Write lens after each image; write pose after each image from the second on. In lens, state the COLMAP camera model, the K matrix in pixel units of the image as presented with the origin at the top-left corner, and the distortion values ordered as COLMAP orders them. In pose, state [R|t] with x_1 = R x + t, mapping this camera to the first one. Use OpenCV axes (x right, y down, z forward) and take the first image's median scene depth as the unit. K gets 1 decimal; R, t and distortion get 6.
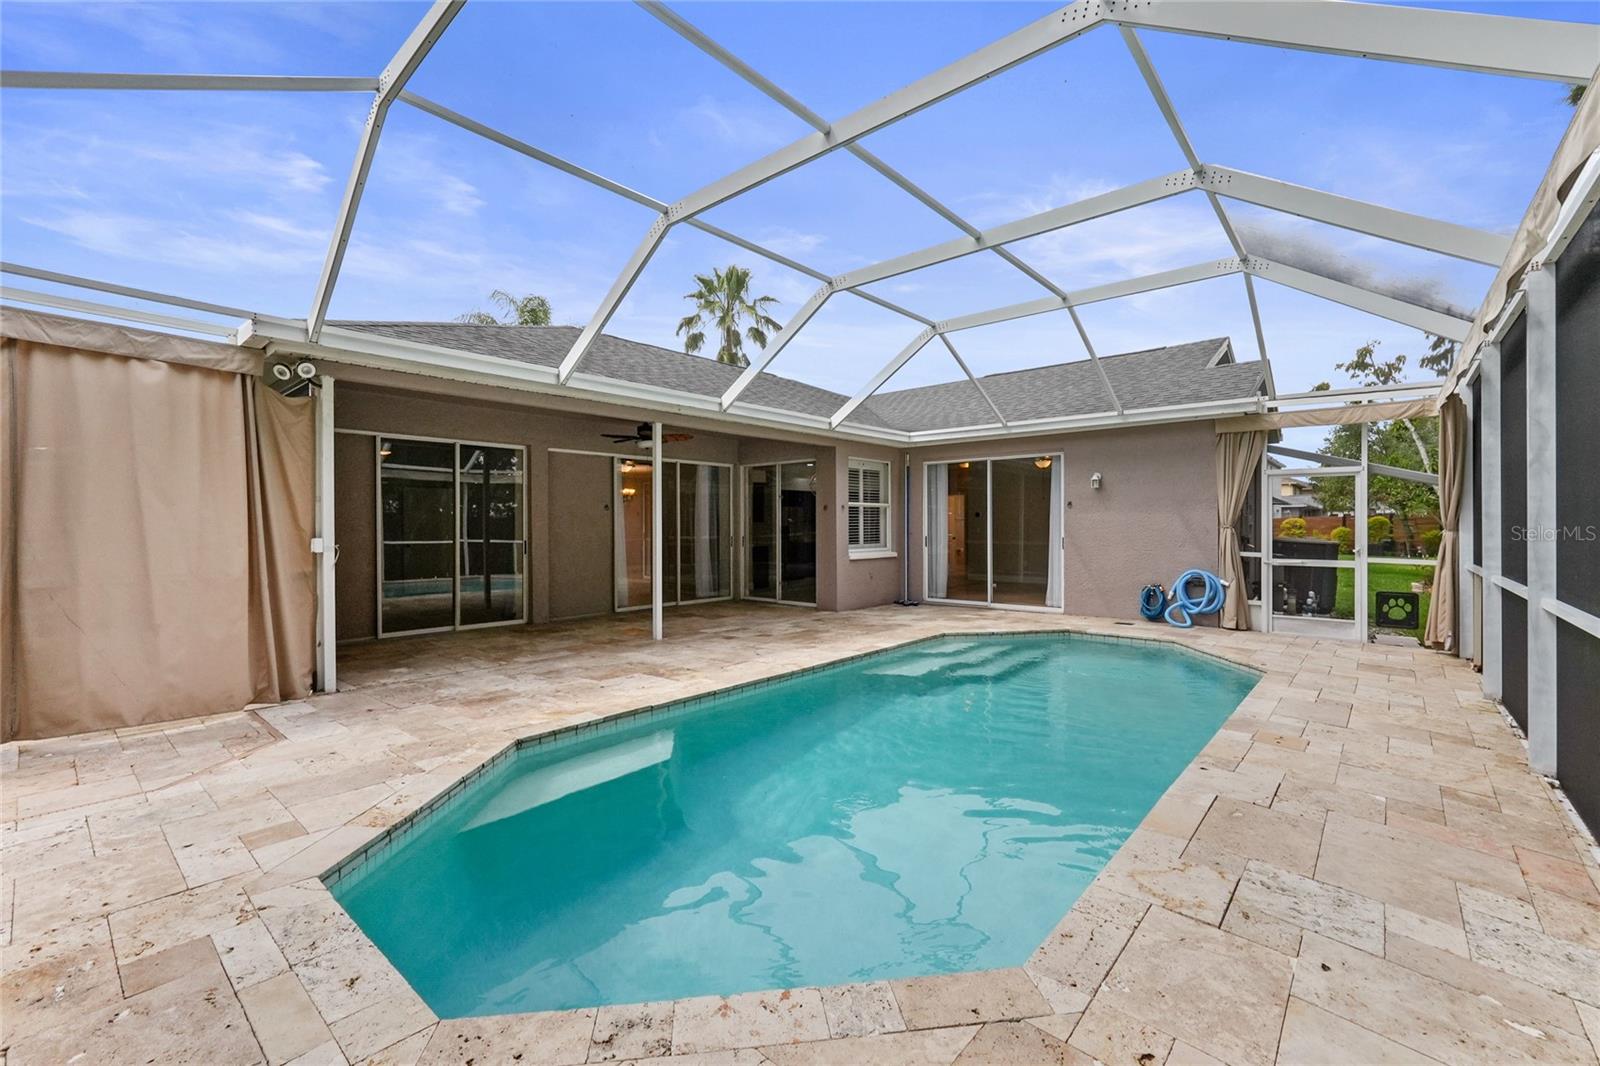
lens RADIAL K [[674.9, 0, 800.0], [0, 674.9, 533.0], [0, 0, 1]] dist [-0.000708, -0.000064]
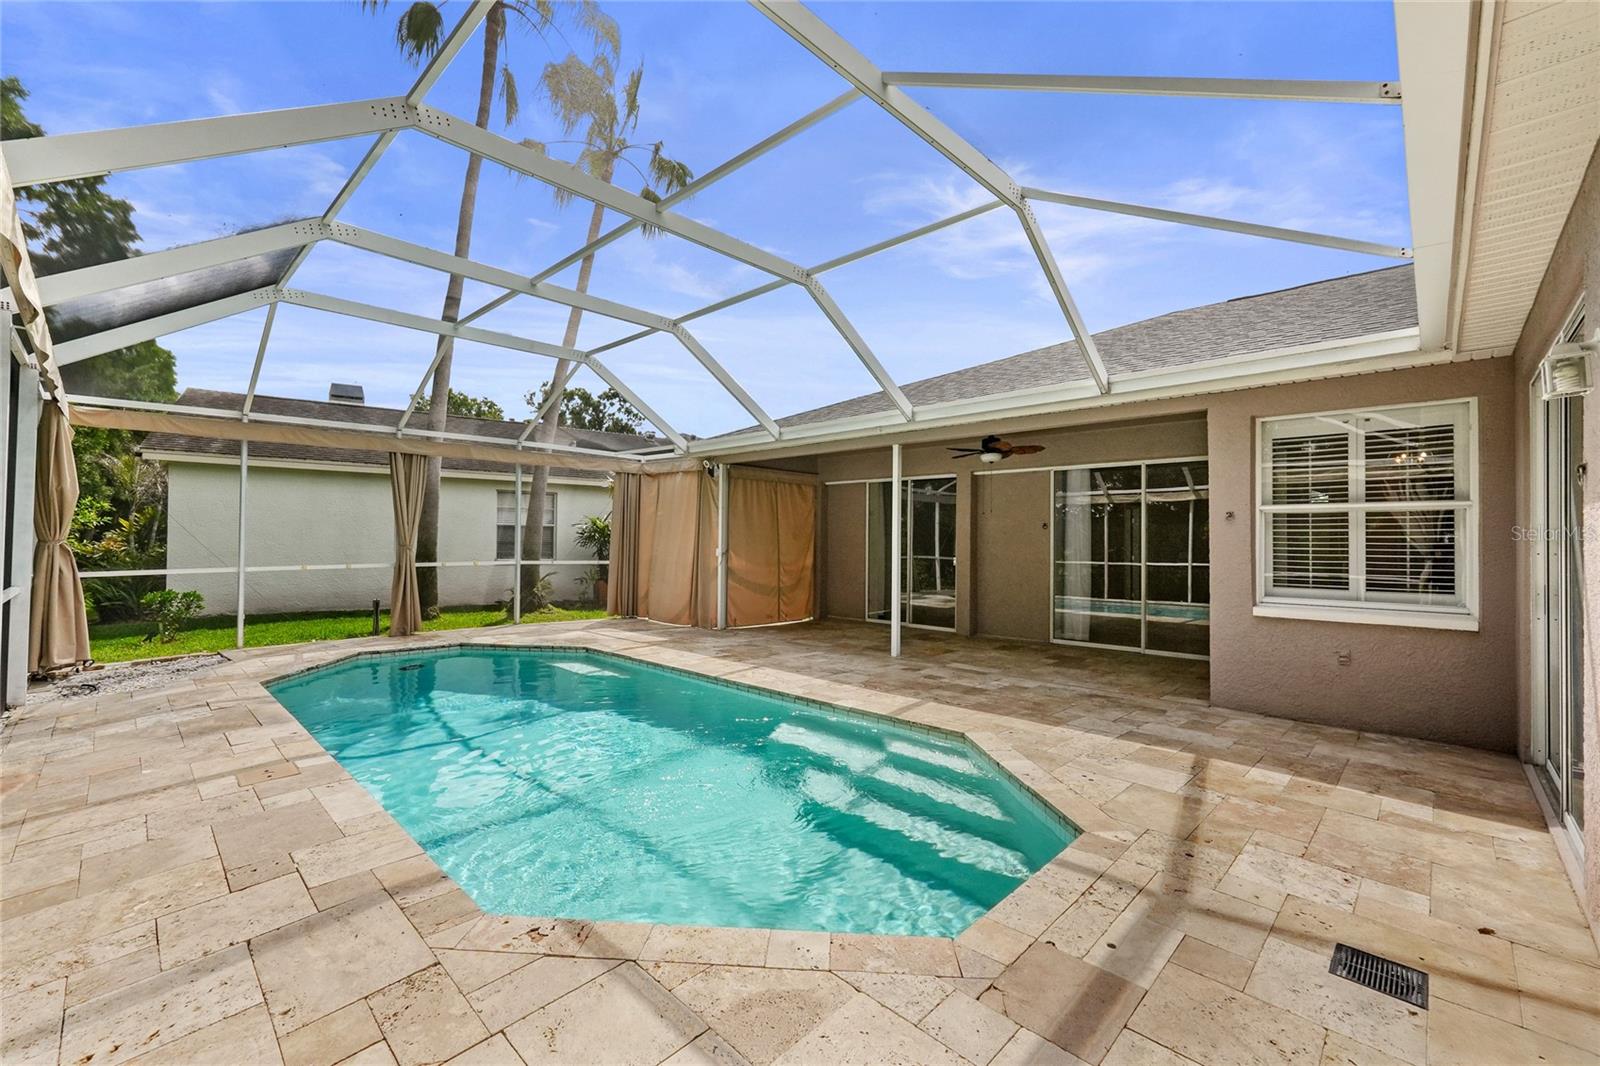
lens RADIAL K [[674.9, 0, 800.0], [0, 674.9, 533.0], [0, 0, 1]] dist [-0.000708, -0.000064]
pose [[-0.041374, -0.008787, -0.999105, 0.601155], [-0.020720, 0.999754, -0.007935, -0.014756], [0.998929, 0.020374, -0.041546, 0.675180]]
